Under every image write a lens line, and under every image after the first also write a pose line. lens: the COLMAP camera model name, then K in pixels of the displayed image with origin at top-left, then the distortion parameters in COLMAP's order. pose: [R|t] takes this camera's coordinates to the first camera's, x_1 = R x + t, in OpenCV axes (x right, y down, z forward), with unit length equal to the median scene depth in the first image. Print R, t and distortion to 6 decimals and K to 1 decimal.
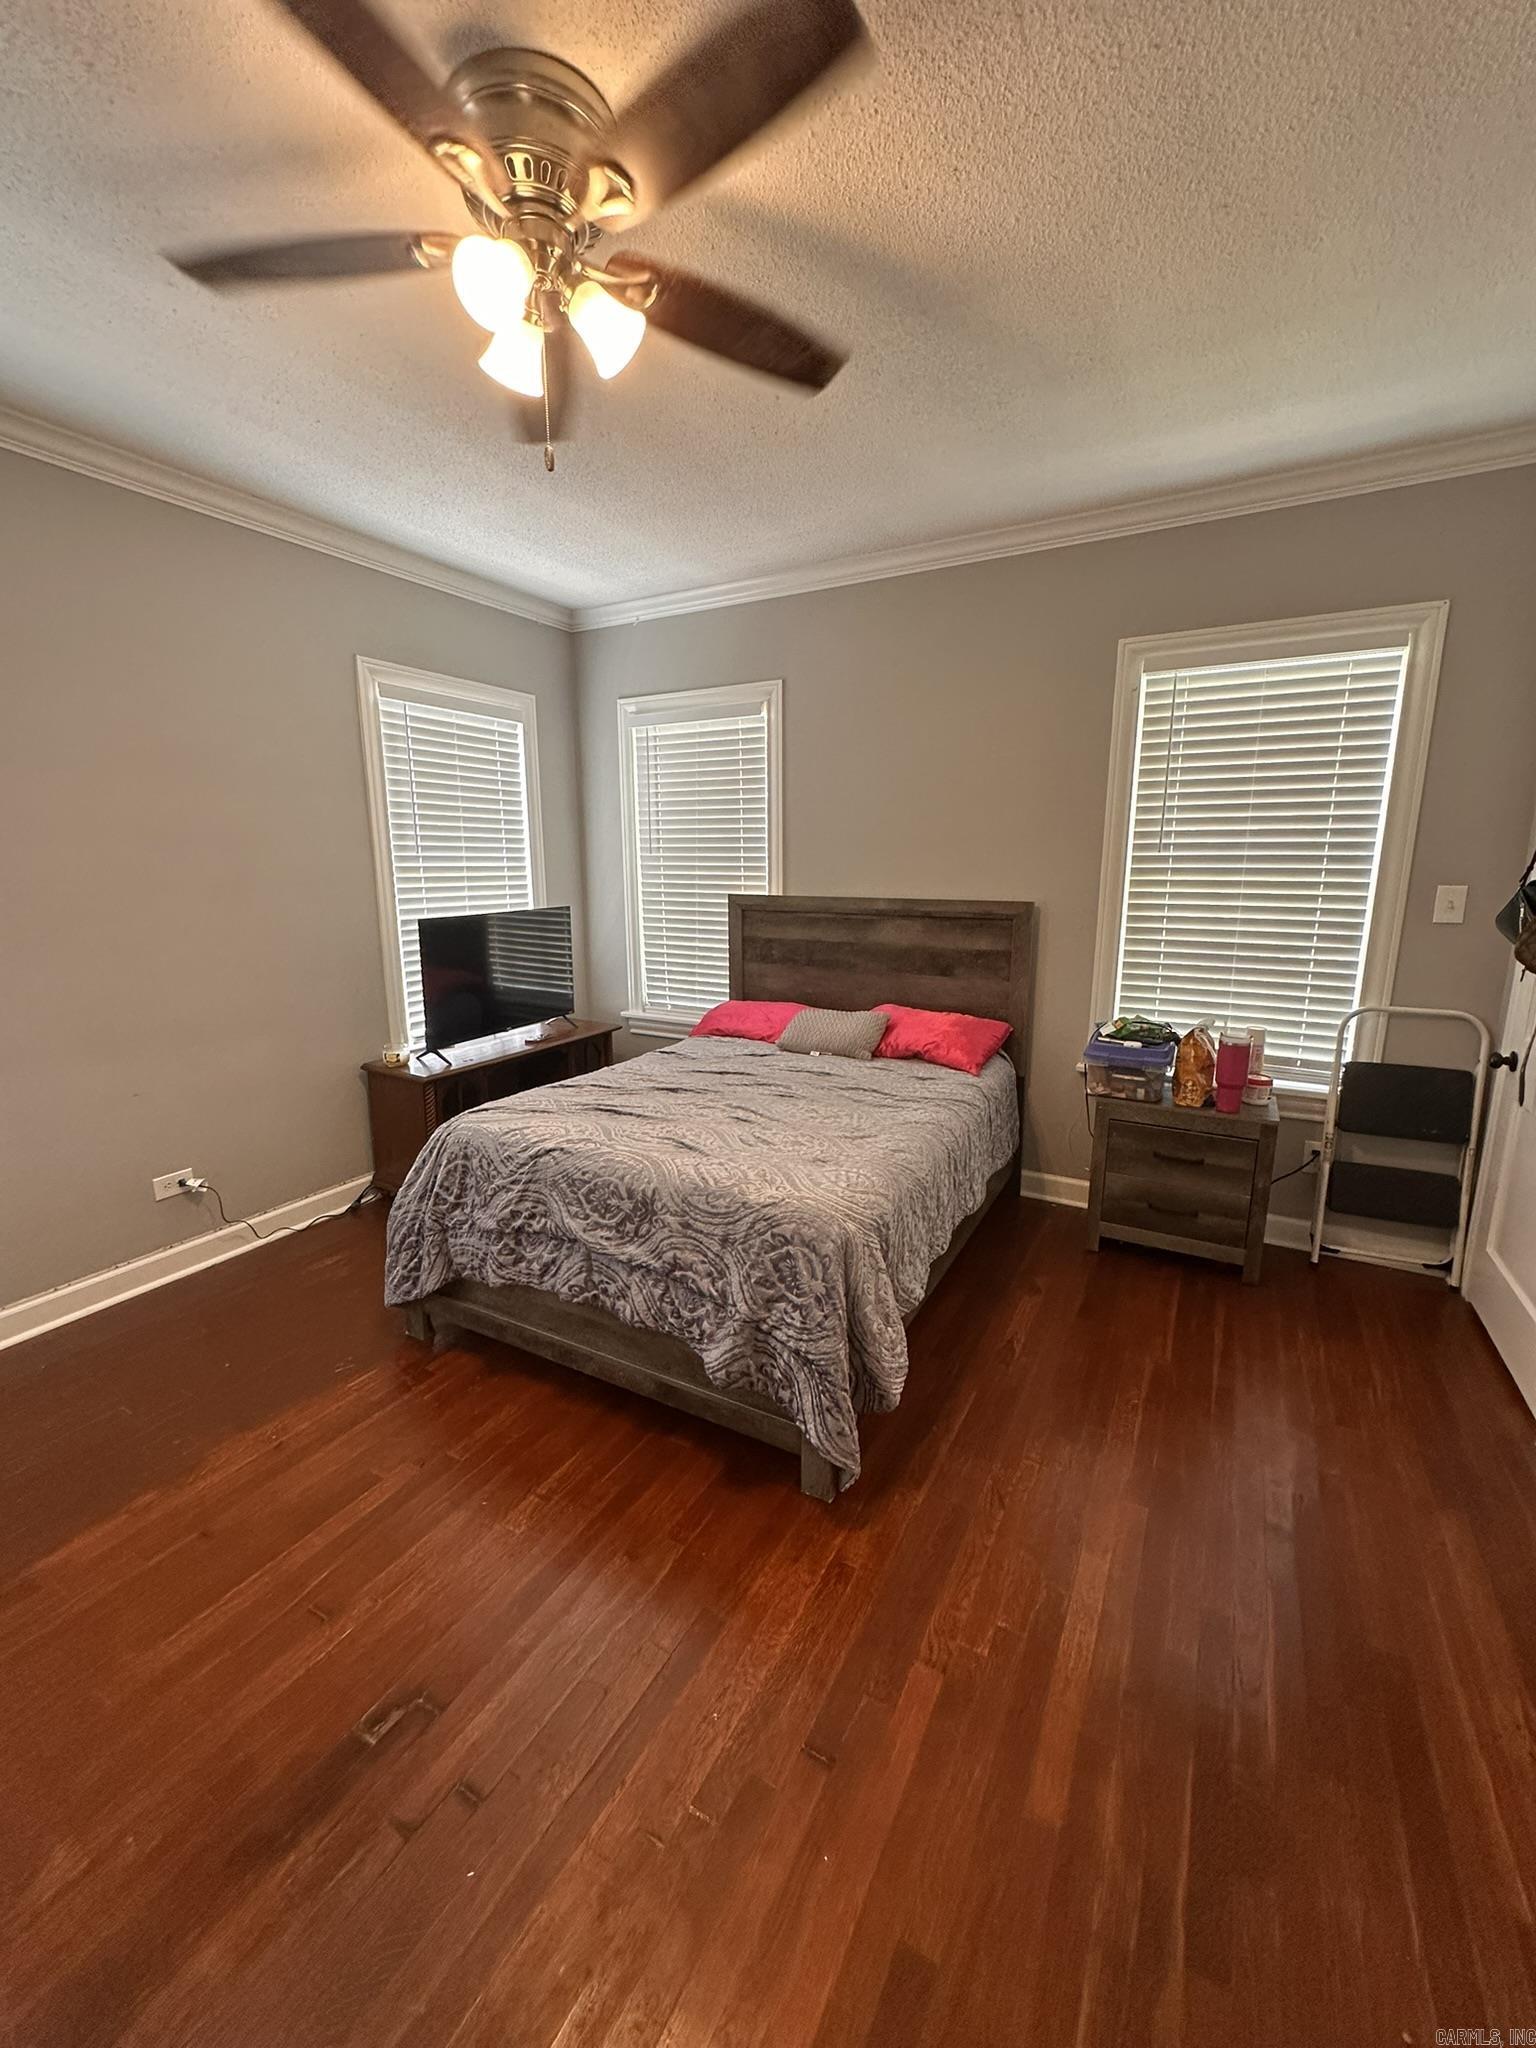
lens RADIAL K [[818.2, 0, 768.5], [0, 818.2, 1017.8], [0, 0, 1]] dist [-0.001211, 0.000497]
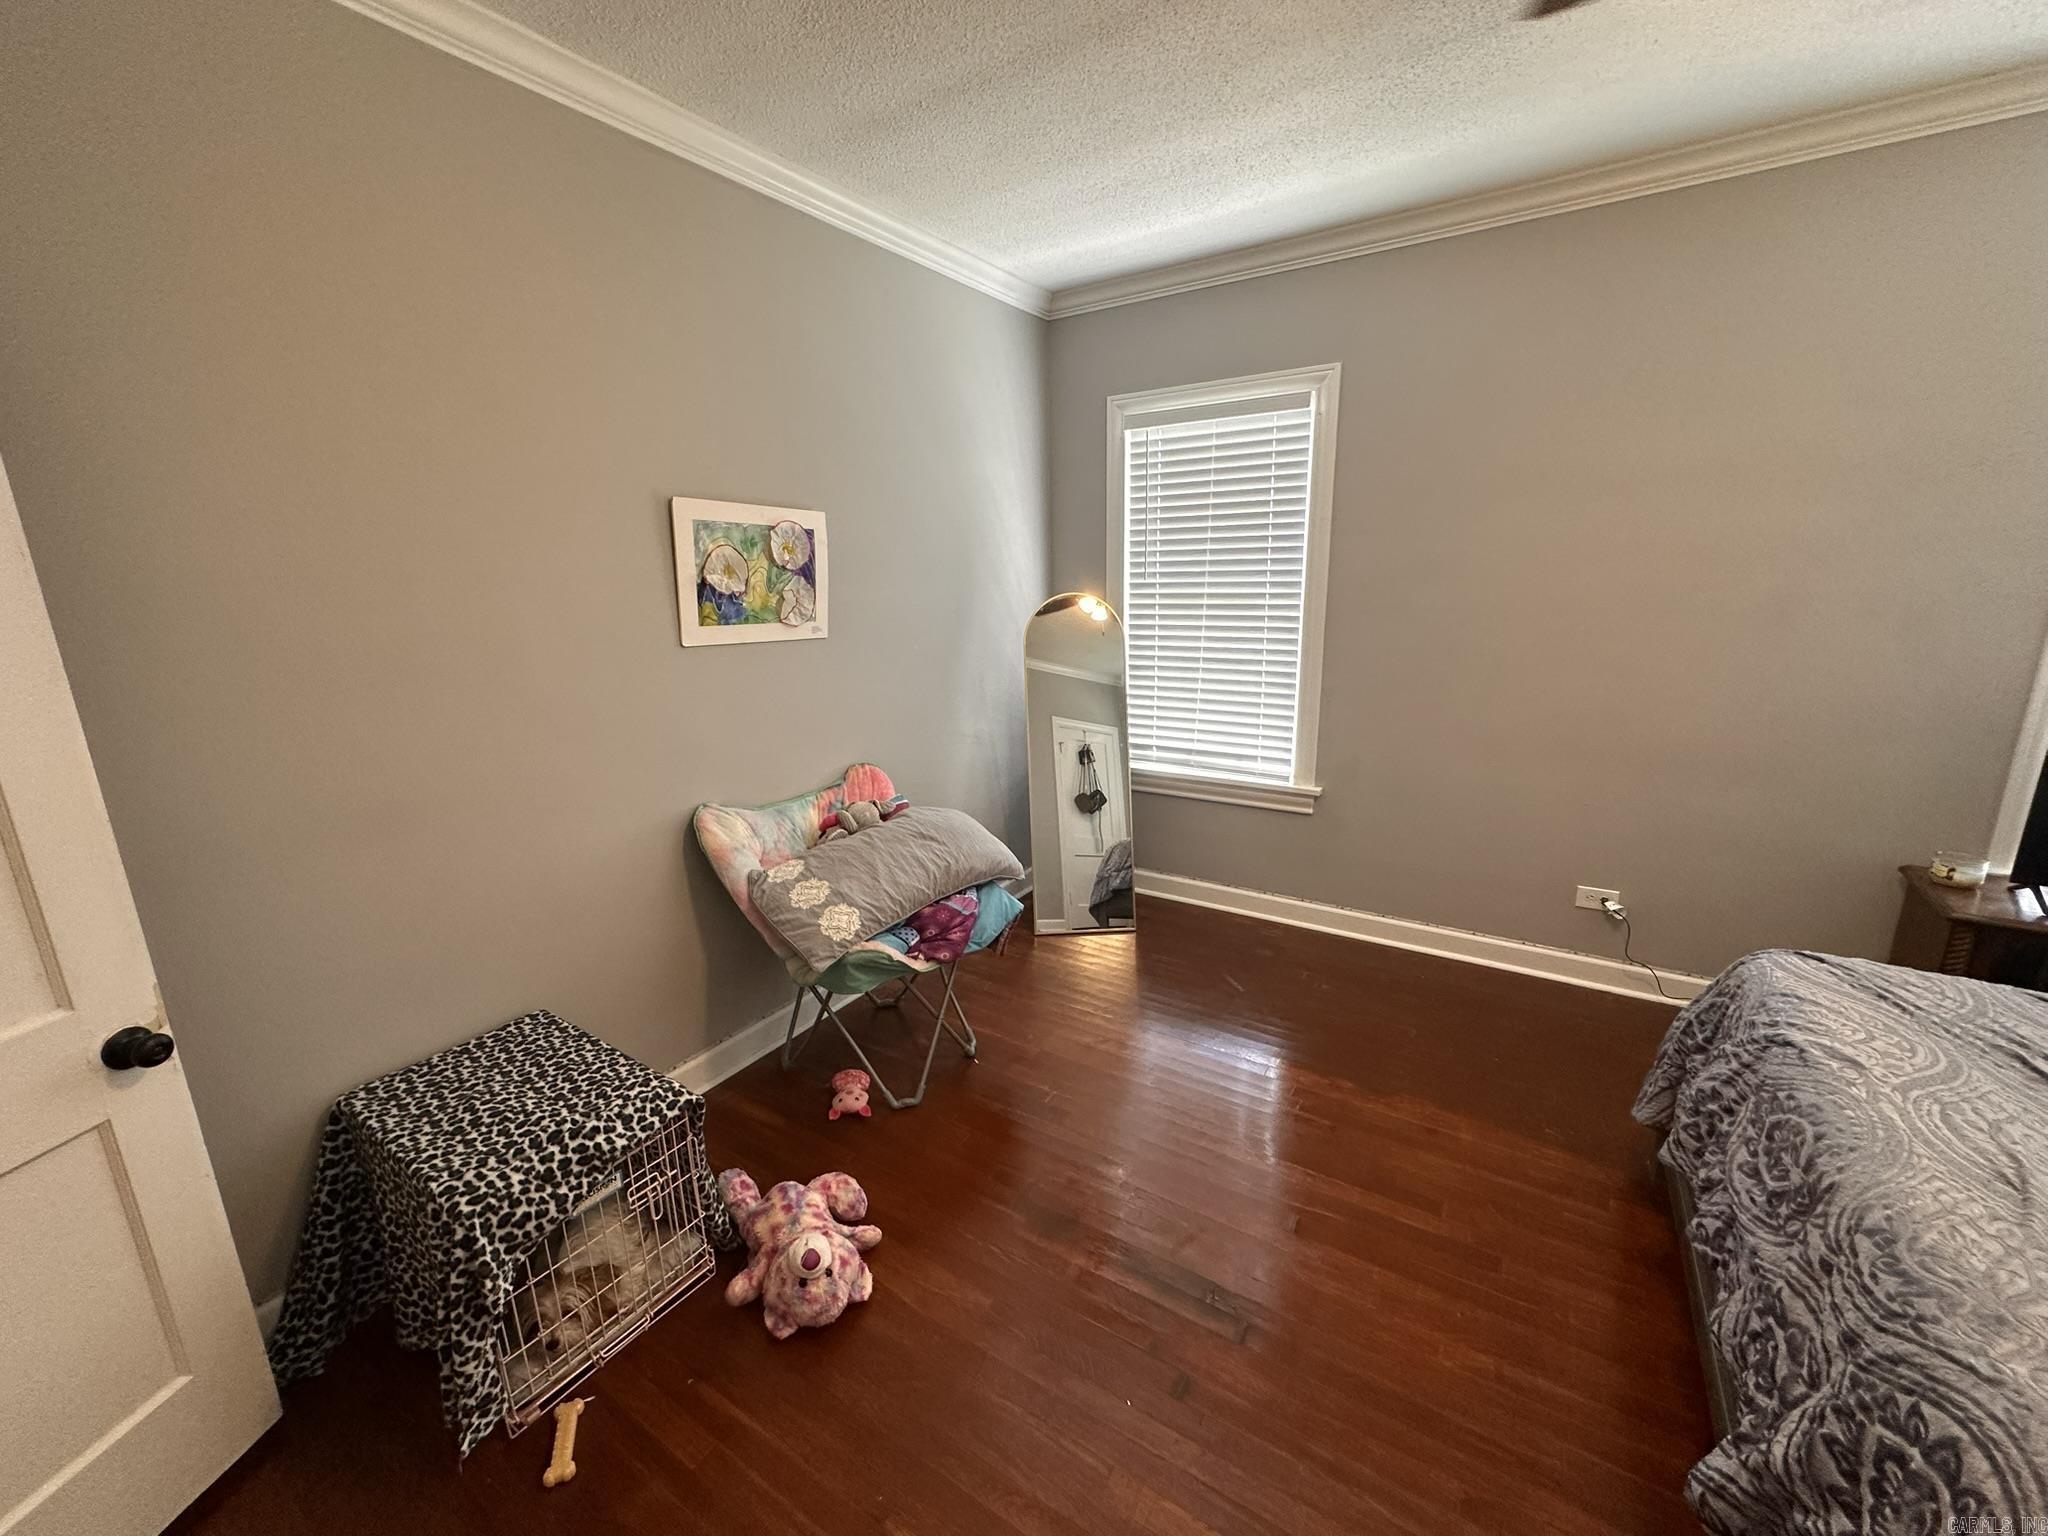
lens RADIAL K [[818.2, 0, 1021.6], [0, 818.2, 772.4], [0, 0, 1]] dist [-0.001211, 0.000497]
pose [[-0.060748, 0.243609, -0.967969, 0.350281], [-0.175630, 0.952021, 0.250618, -0.100466], [0.982580, 0.185229, -0.015048, 0.363535]]
